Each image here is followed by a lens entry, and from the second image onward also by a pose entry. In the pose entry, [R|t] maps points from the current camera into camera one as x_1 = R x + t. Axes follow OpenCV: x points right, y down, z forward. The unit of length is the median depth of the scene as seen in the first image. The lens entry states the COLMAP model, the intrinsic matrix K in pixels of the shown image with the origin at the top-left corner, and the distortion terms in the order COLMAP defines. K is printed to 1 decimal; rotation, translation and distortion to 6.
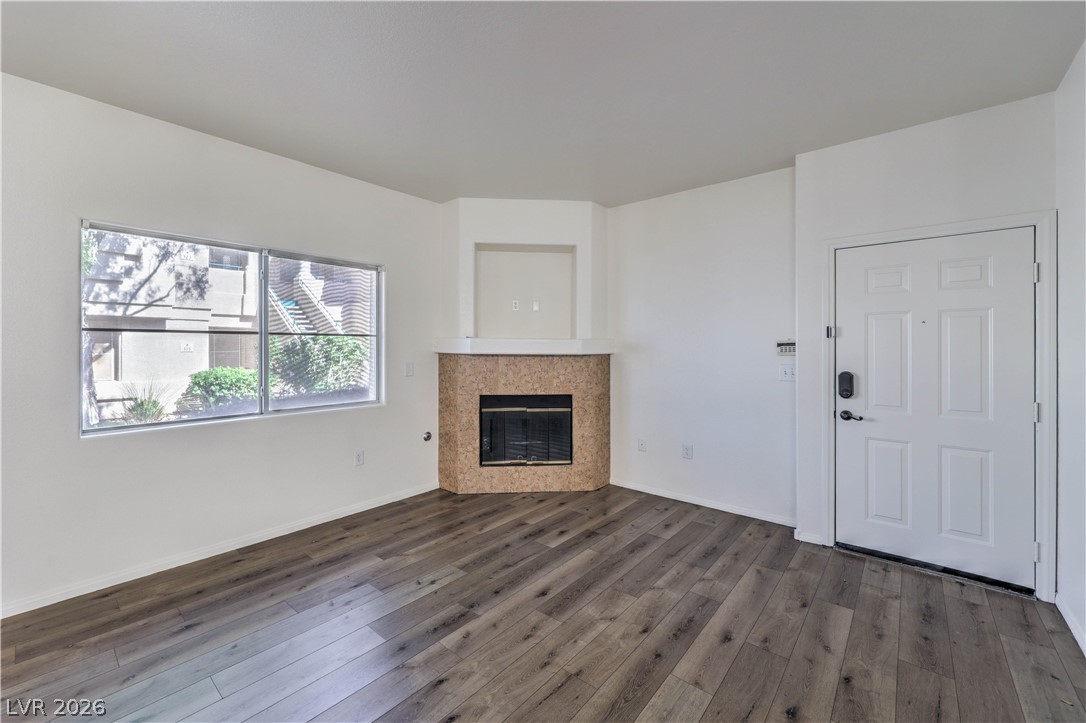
lens RADIAL K [[435.1, 0, 541.3], [0, 435.1, 351.8], [0, 0, 1]] dist [-0.004732, -0.000100]
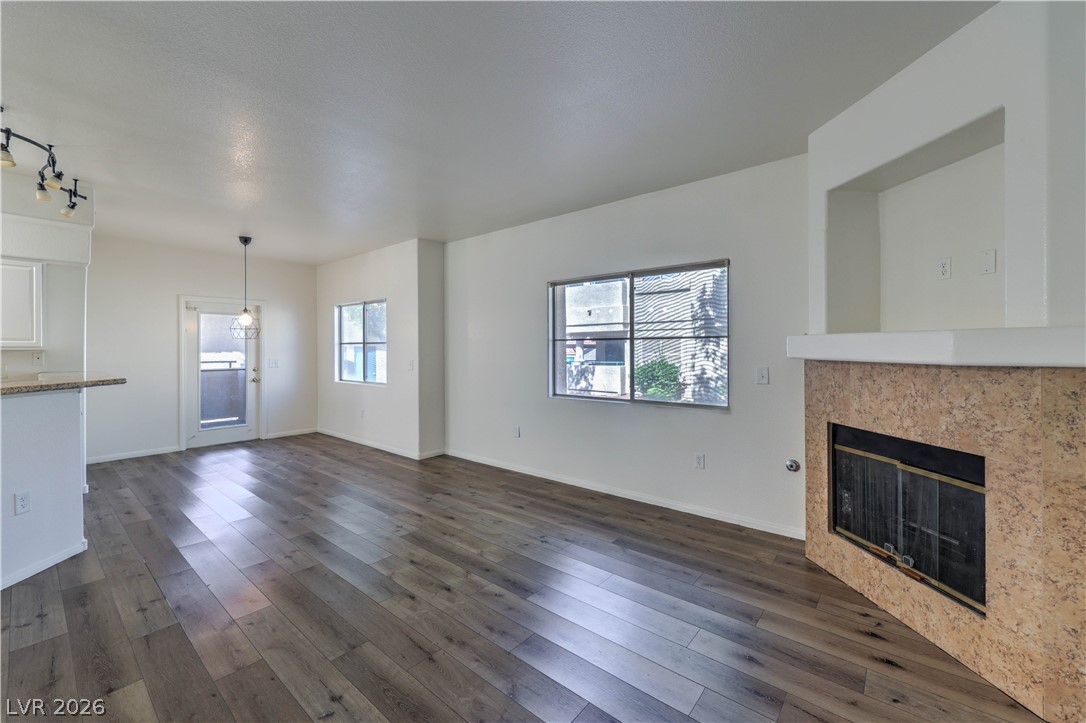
lens RADIAL K [[435.1, 0, 541.3], [0, 435.1, 351.8], [0, 0, 1]] dist [-0.004732, -0.000100]
pose [[0.004011, 0.003371, -0.999986, 0.513706], [-0.006749, 0.999972, 0.003344, -0.005522], [0.999969, 0.006735, 0.004034, 0.567316]]
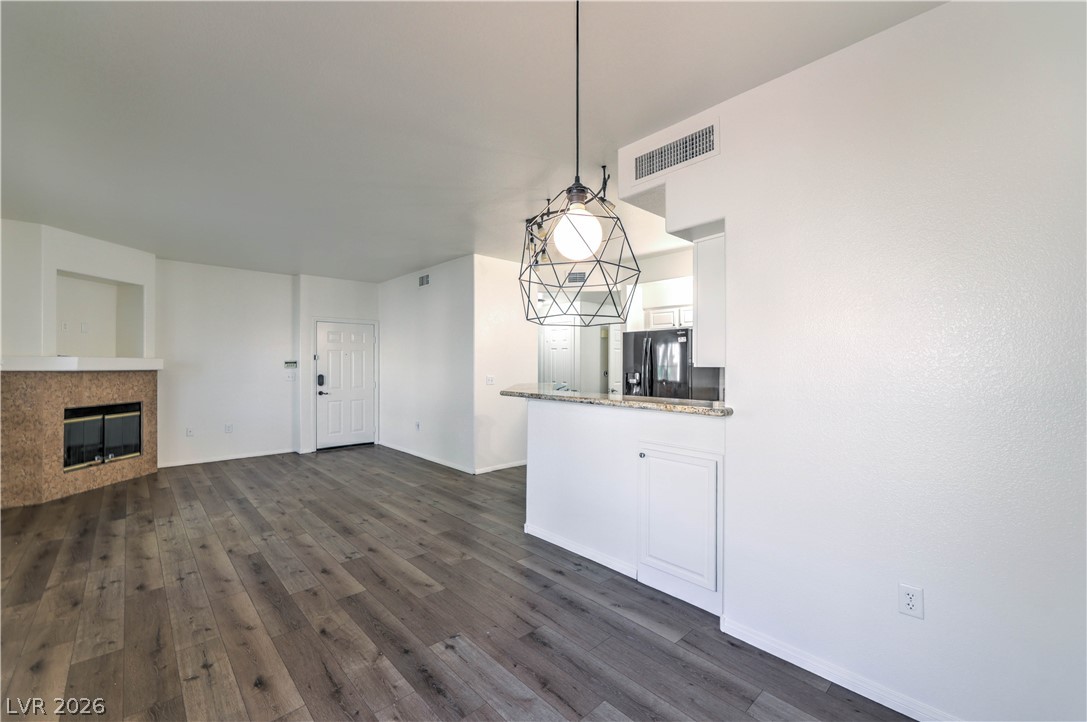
lens RADIAL K [[445.6, 0, 543.5], [0, 445.6, 361.0], [0, 0, 1]] dist [-0.003561, 0.000027]
pose [[0.119911, 0.001178, 0.992784, -1.125857], [0.007670, 0.999968, -0.002113, -0.008971], [-0.992755, 0.007868, 0.119898, -0.352859]]
